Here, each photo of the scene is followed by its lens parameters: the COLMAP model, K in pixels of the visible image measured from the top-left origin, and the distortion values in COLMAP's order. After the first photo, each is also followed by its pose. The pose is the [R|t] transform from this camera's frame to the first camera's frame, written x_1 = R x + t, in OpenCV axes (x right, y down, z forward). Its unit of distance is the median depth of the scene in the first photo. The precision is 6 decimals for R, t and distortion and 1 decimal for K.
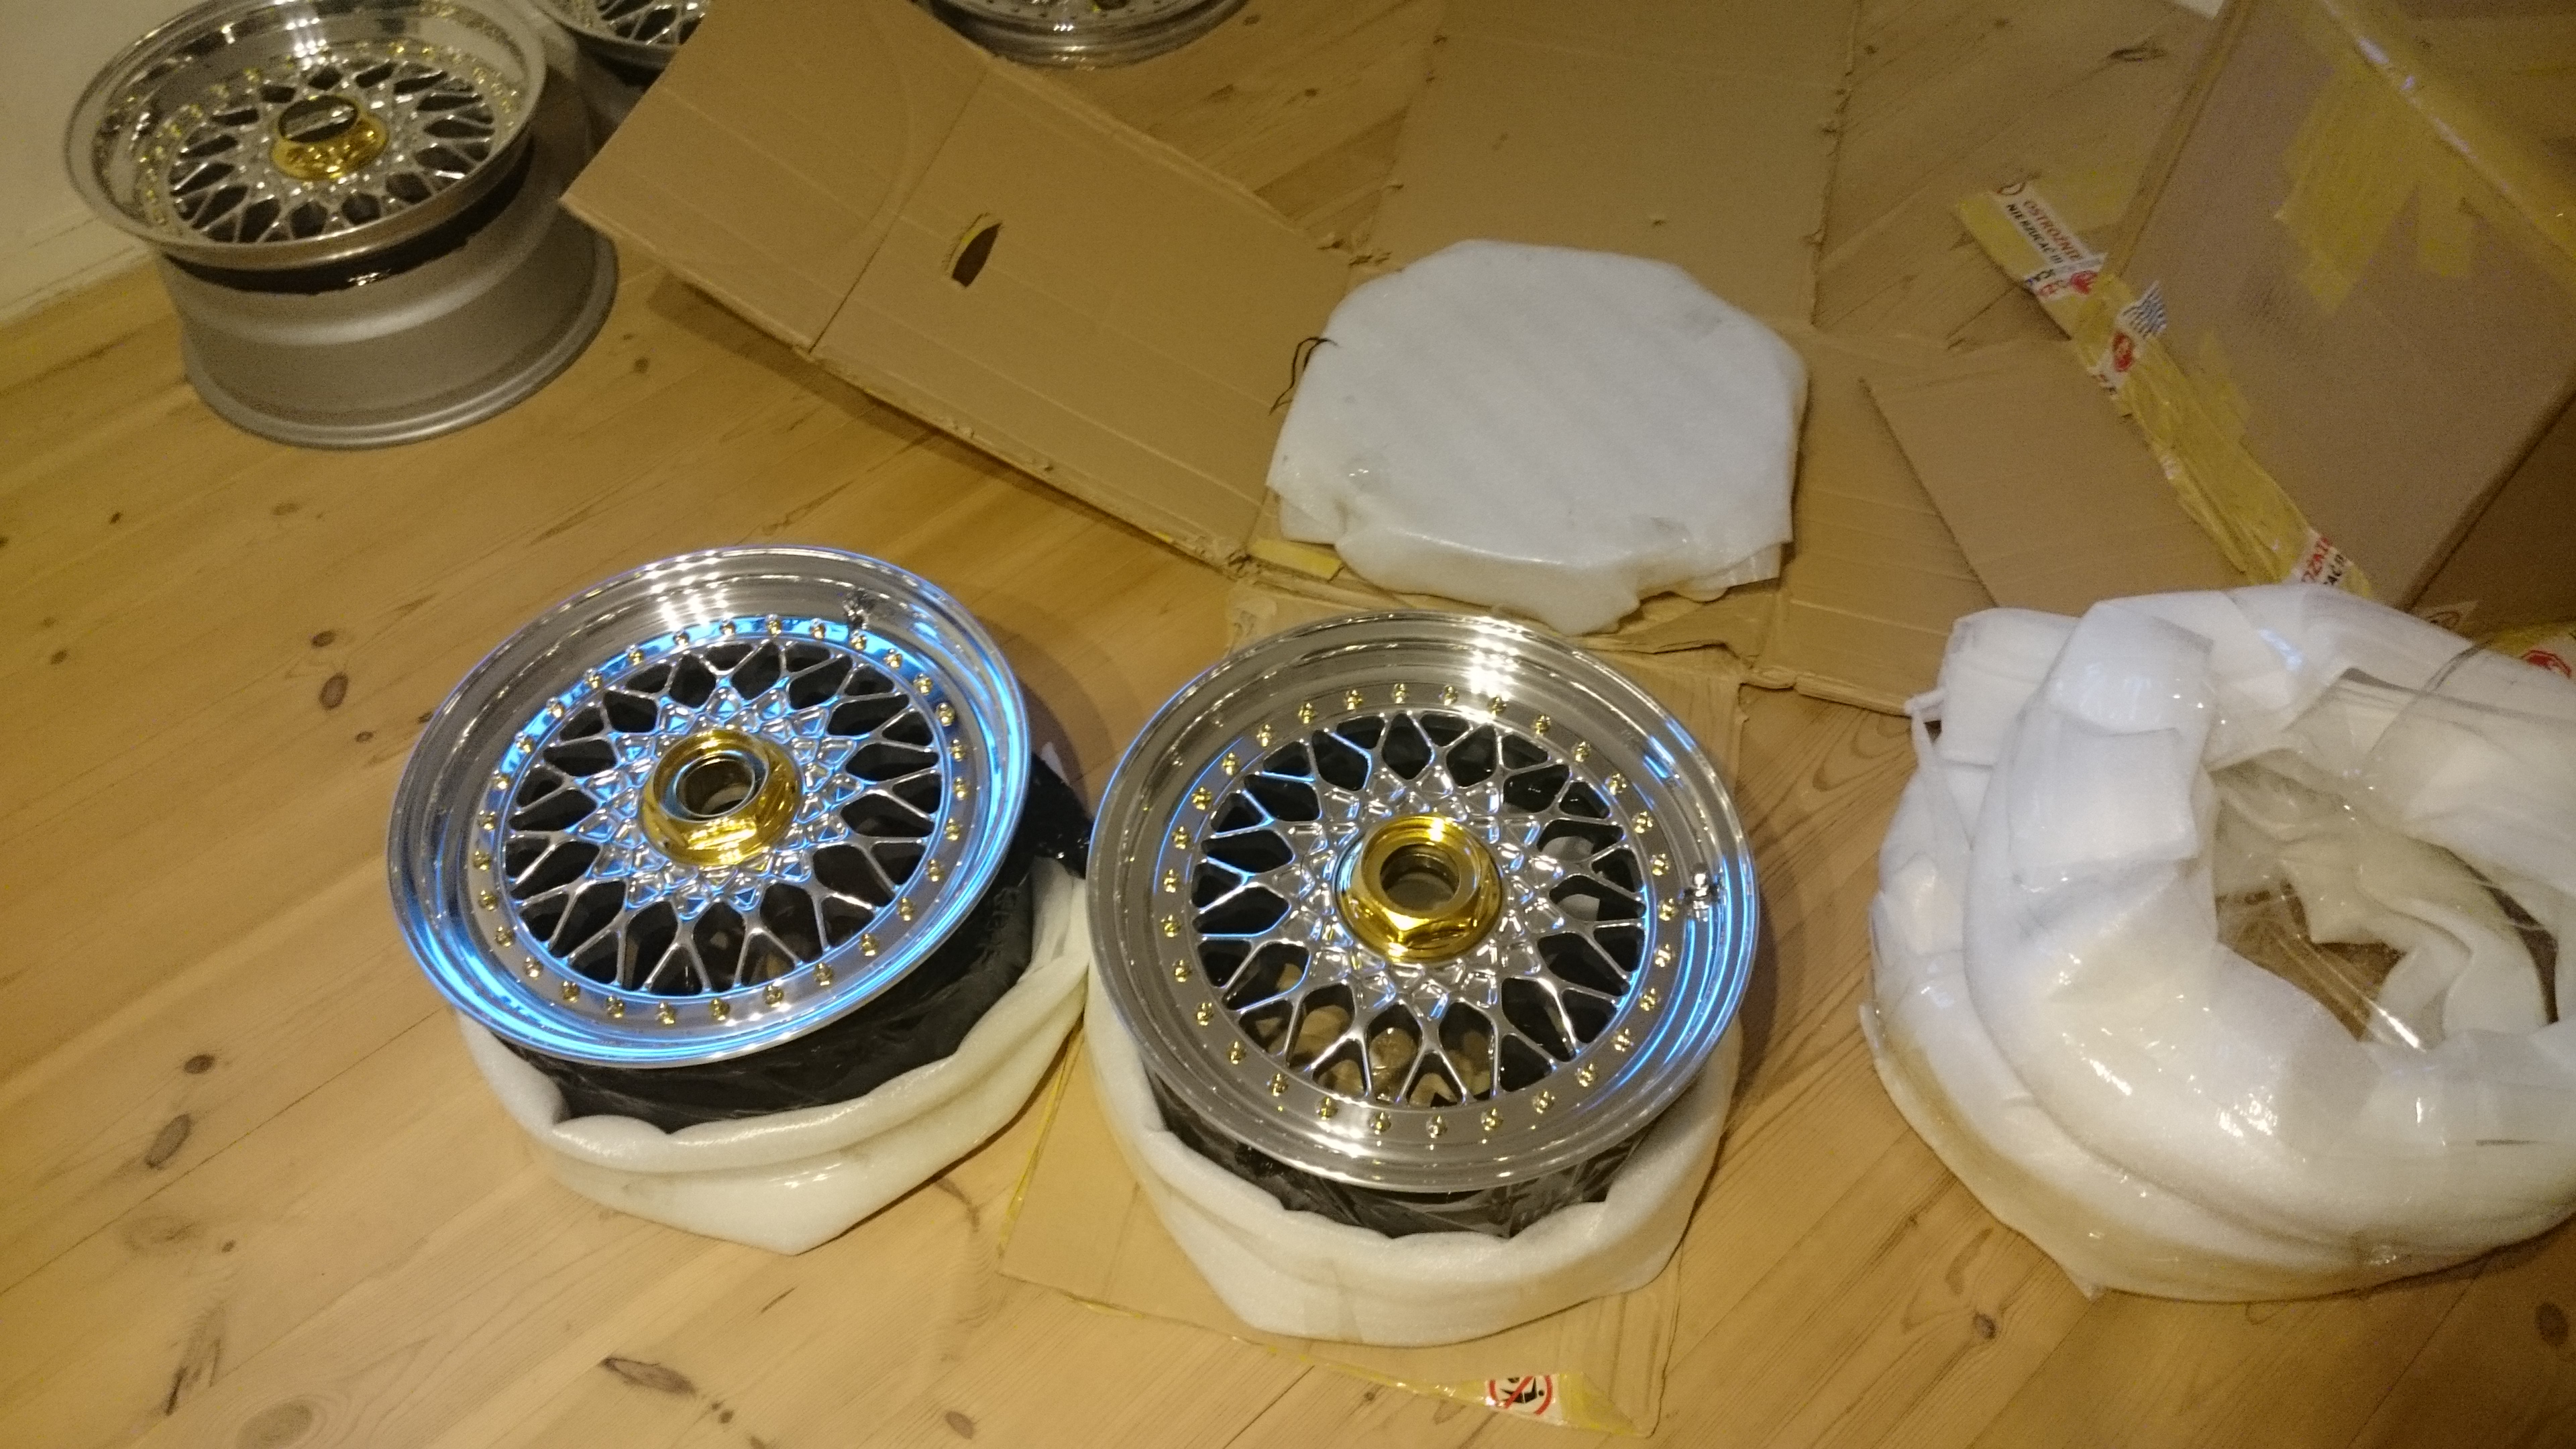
lens RADIAL K [[1911.6, 0, 1300.5], [0, 1911.6, 718.4], [0, 0, 1]] dist [0.008775, -0.012020]
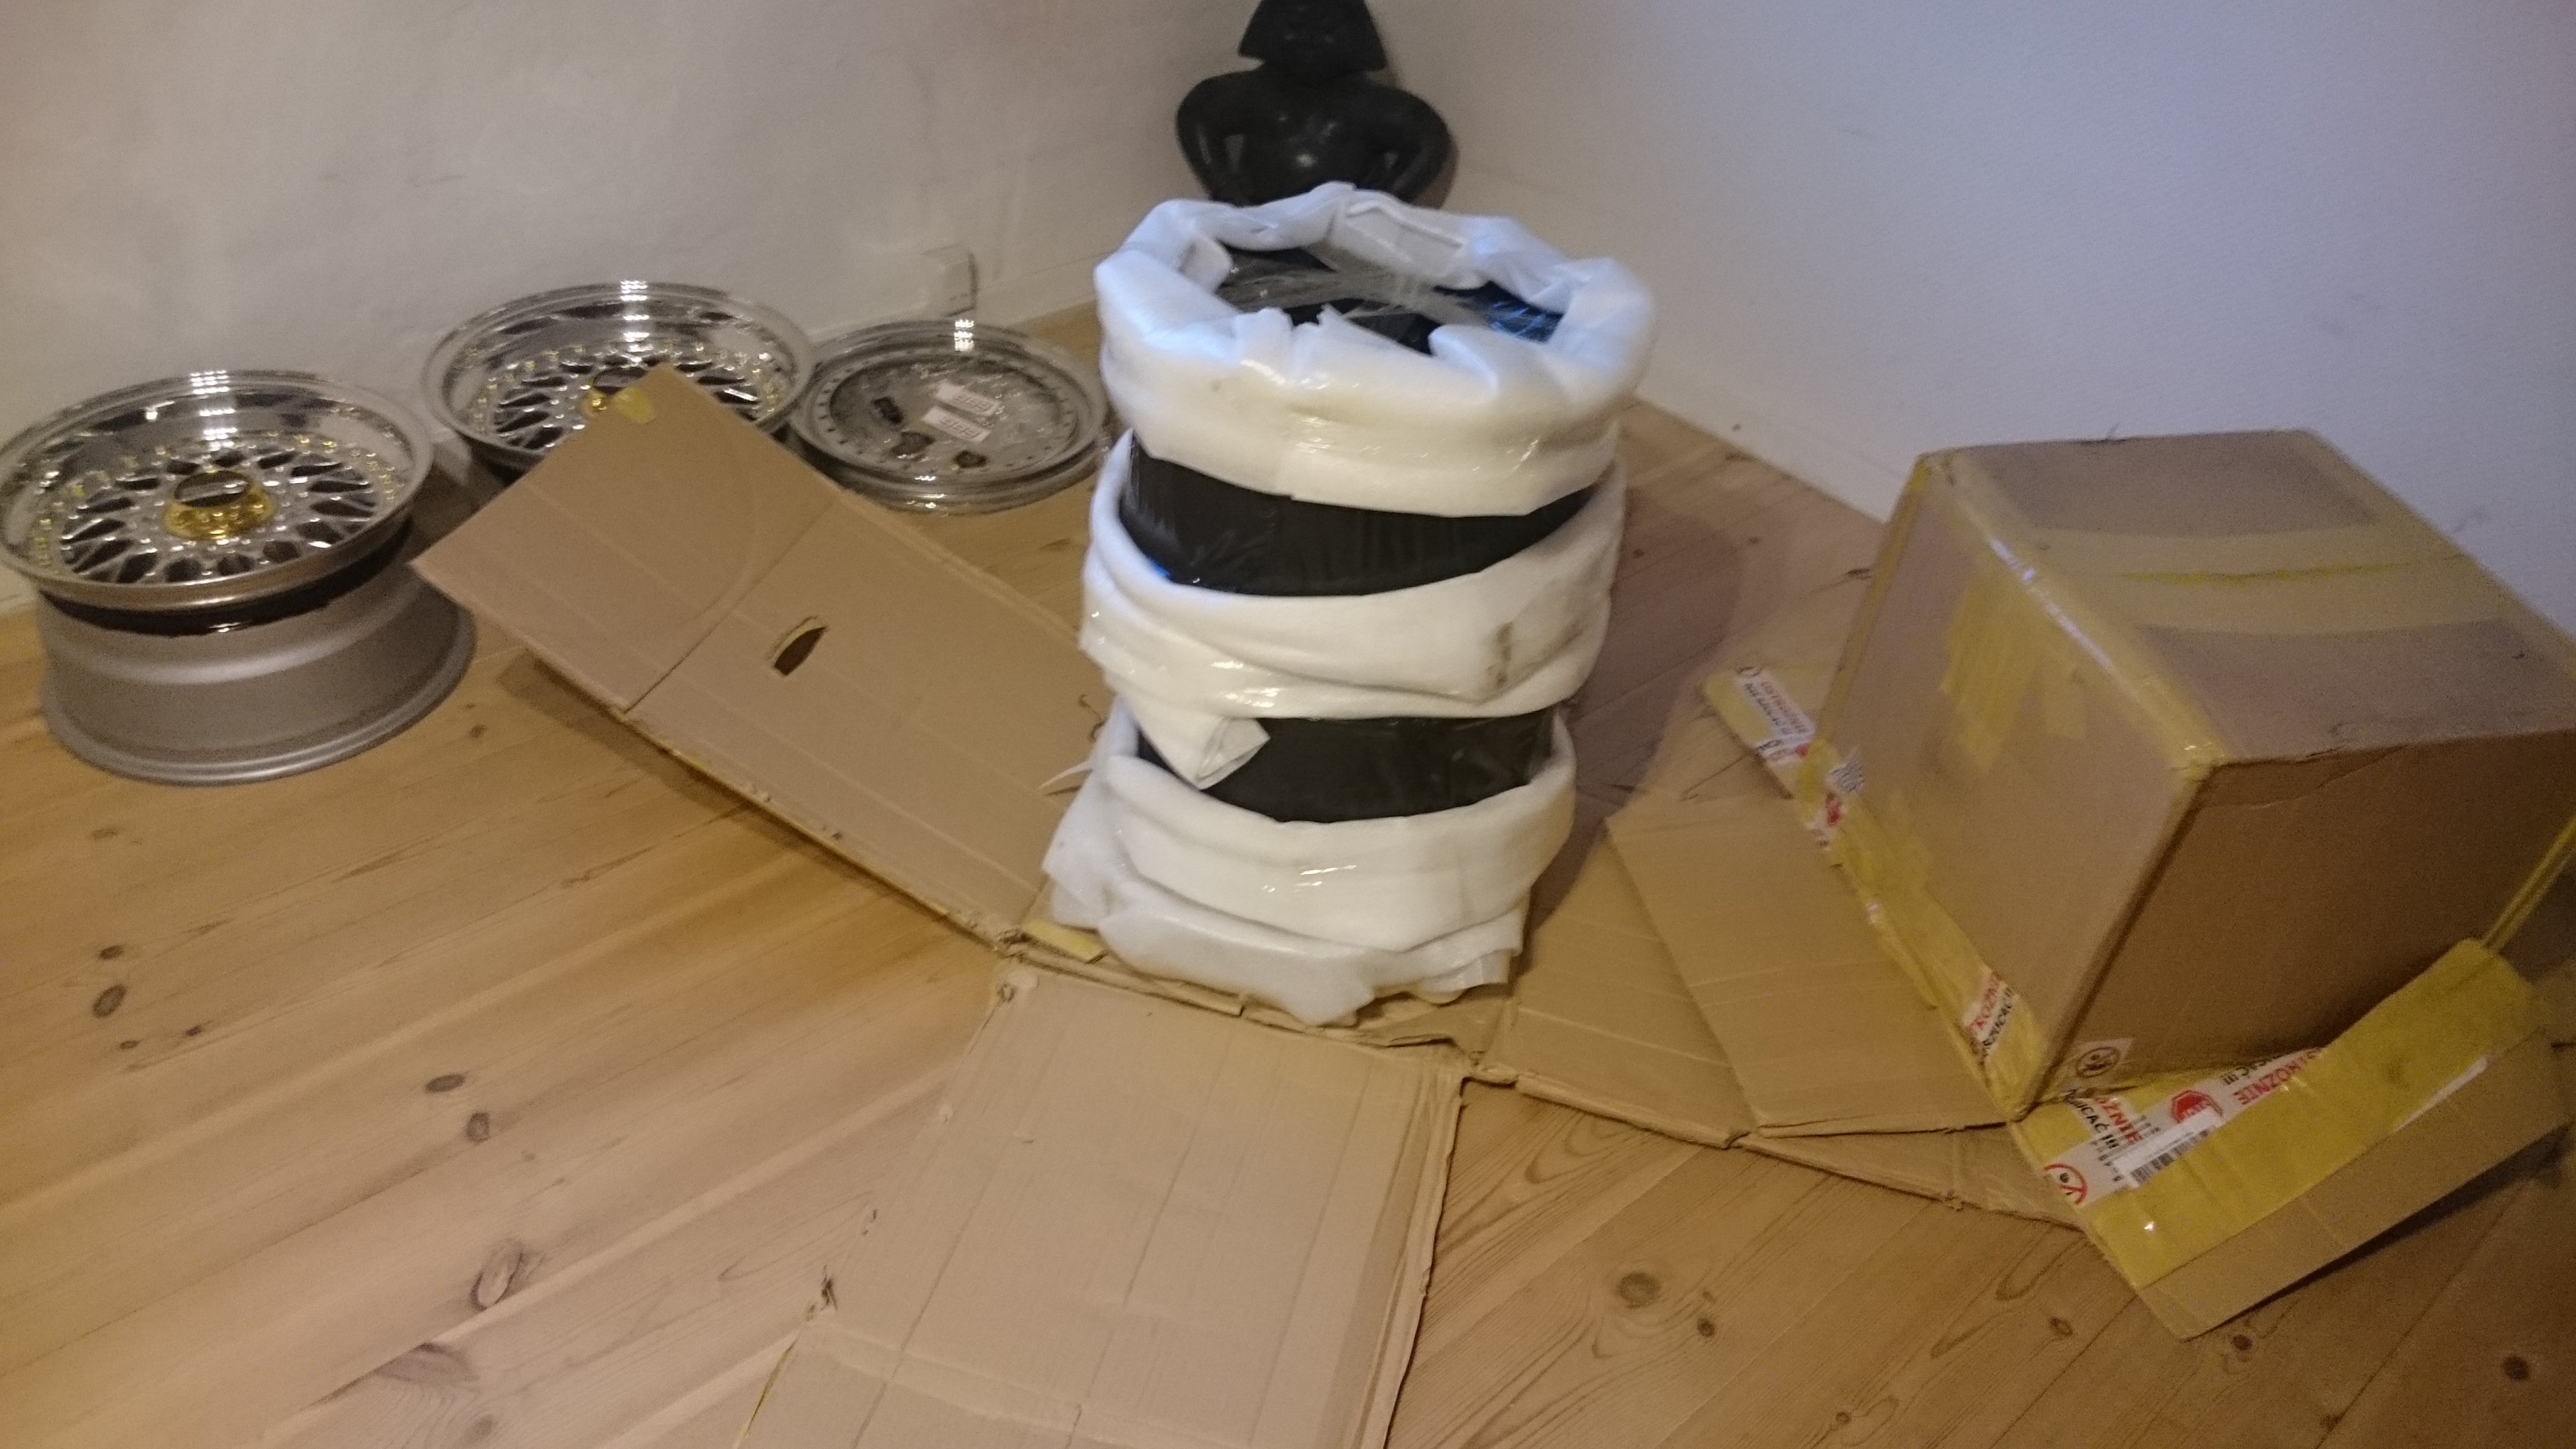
lens RADIAL K [[1911.6, 0, 1294.3], [0, 1911.6, 728.2], [0, 0, 1]] dist [0.008775, -0.012020]
pose [[0.996761, 0.071354, 0.037093, 0.076010], [-0.059264, 0.963533, -0.260945, 0.070373], [-0.054360, 0.257901, 0.964641, -0.060703]]
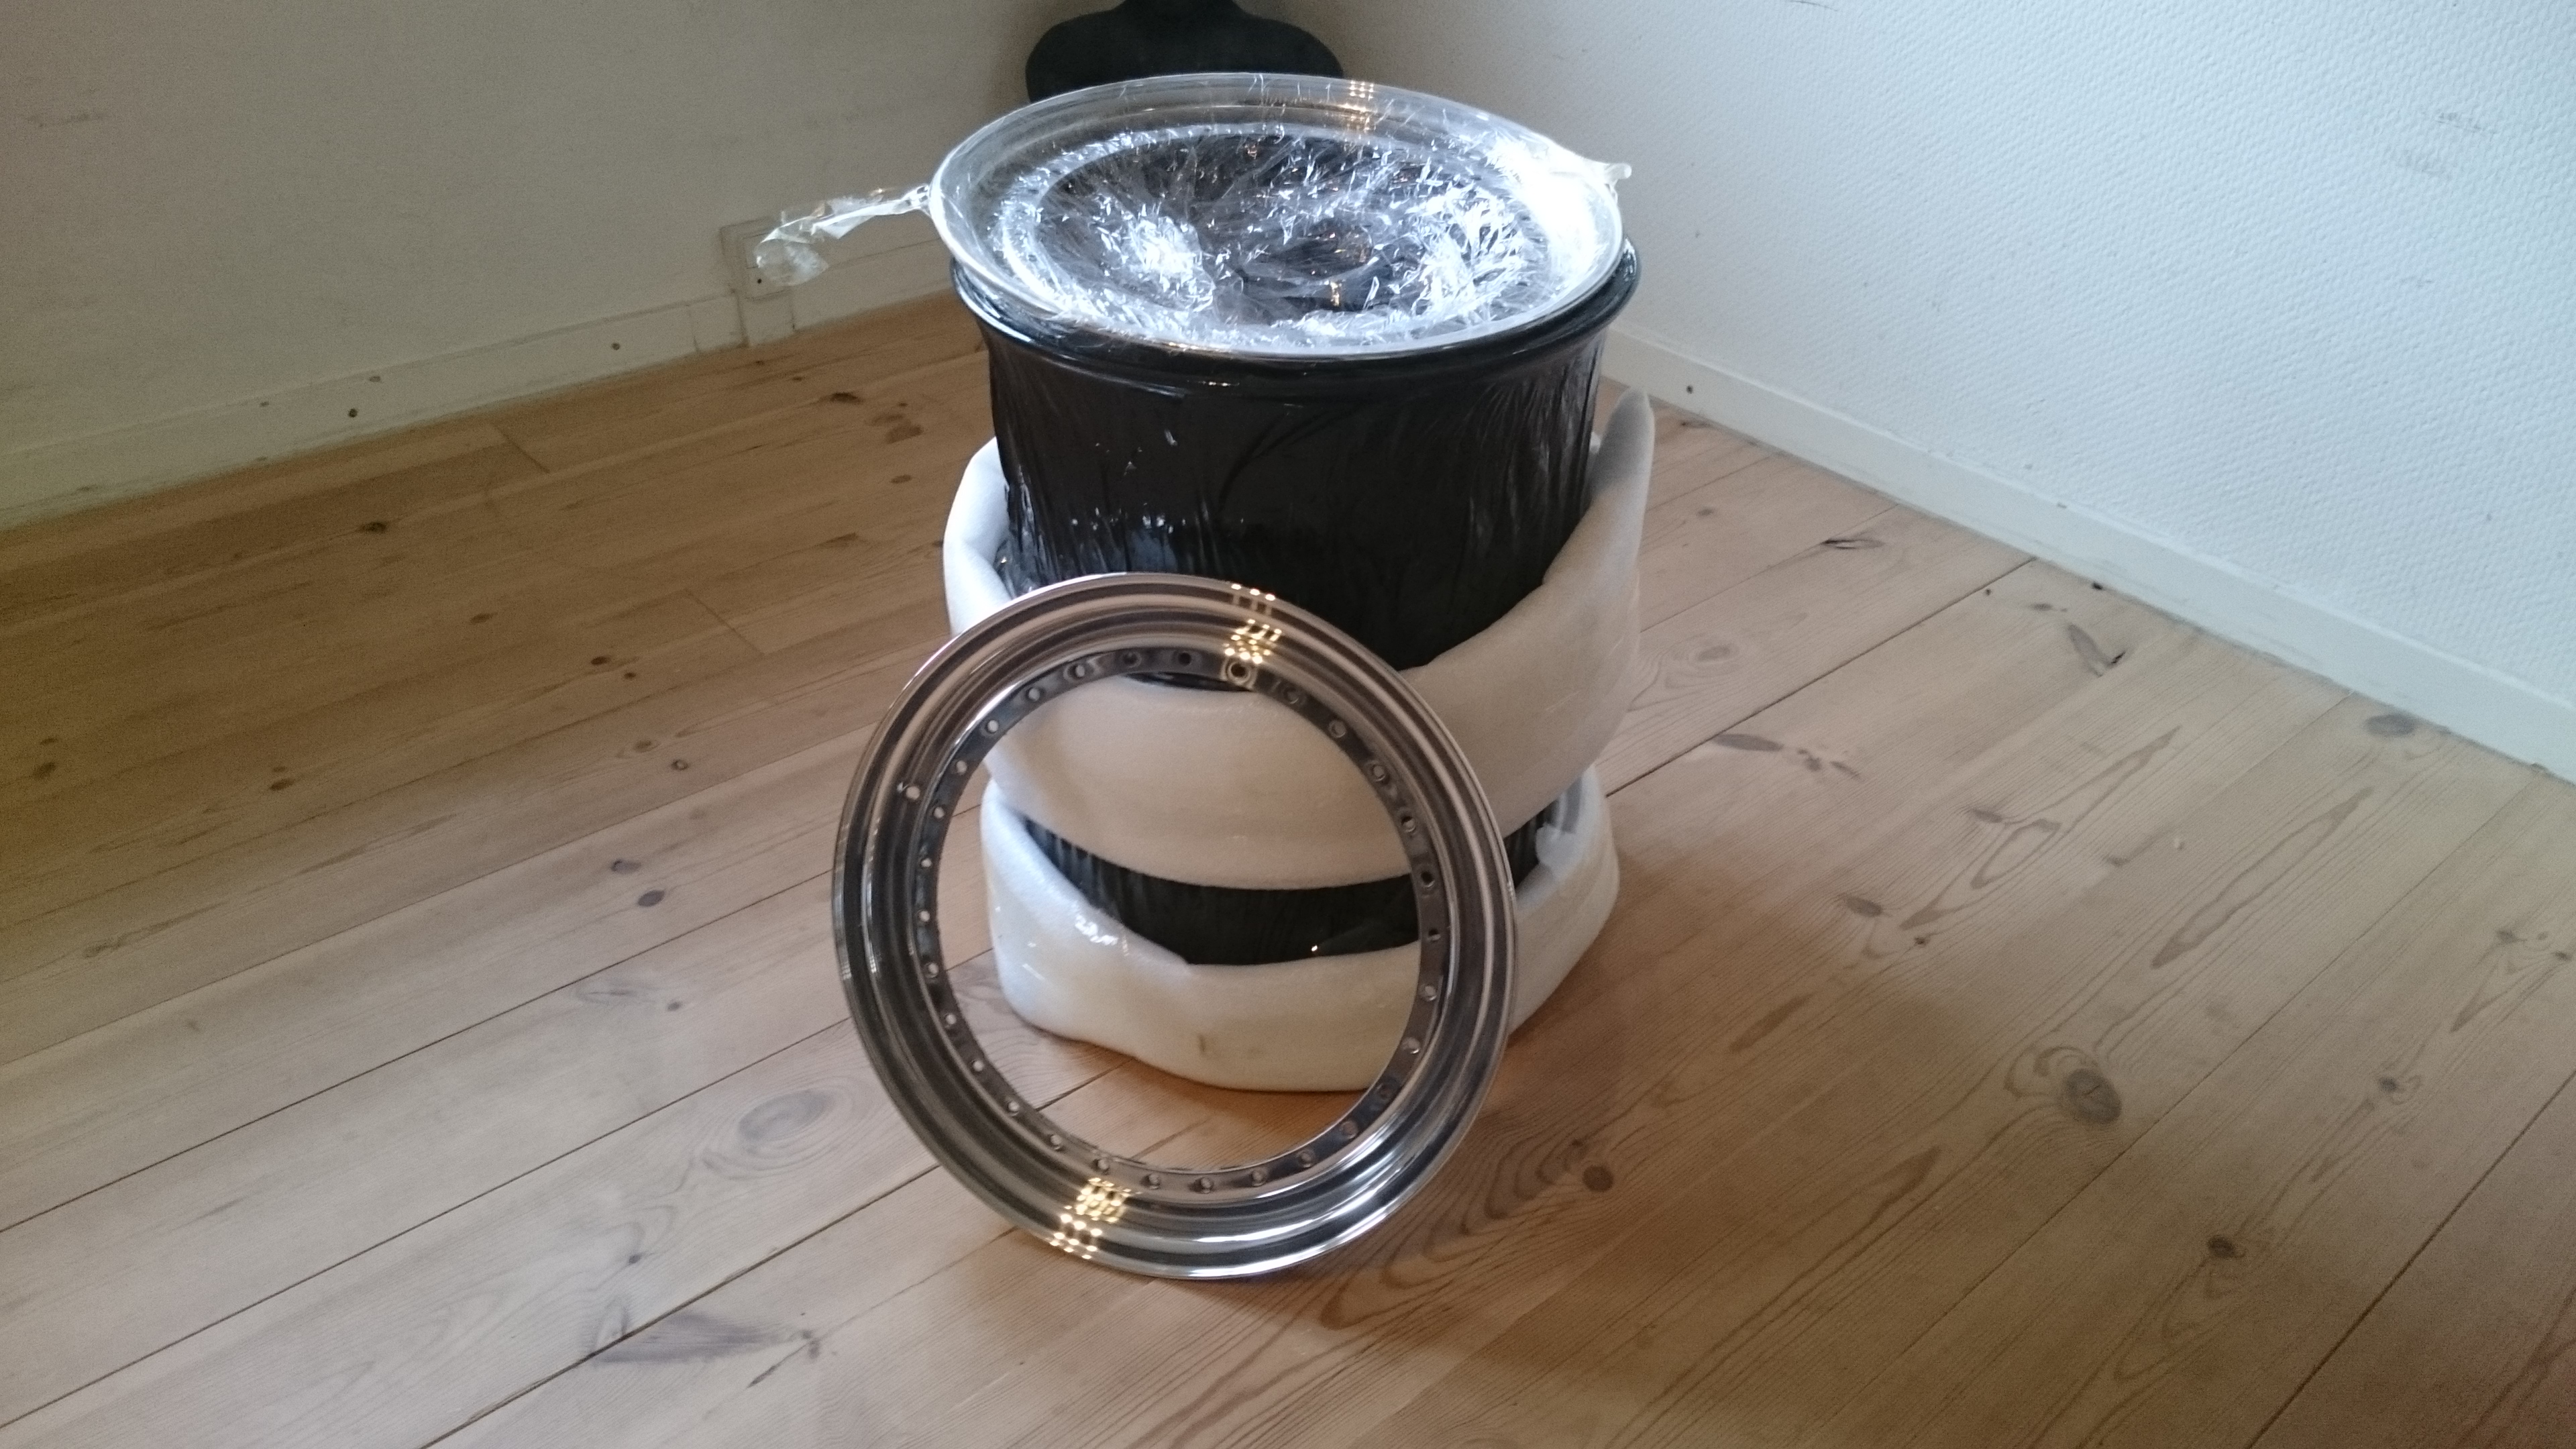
lens RADIAL K [[1911.6, 0, 1302.5], [0, 1911.6, 727.3], [0, 0, 1]] dist [0.008775, -0.012020]
pose [[0.999139, 0.040885, -0.007044, 0.229376], [-0.040942, 0.944251, -0.326671, 0.053816], [-0.006704, 0.326679, 0.945112, 0.209981]]
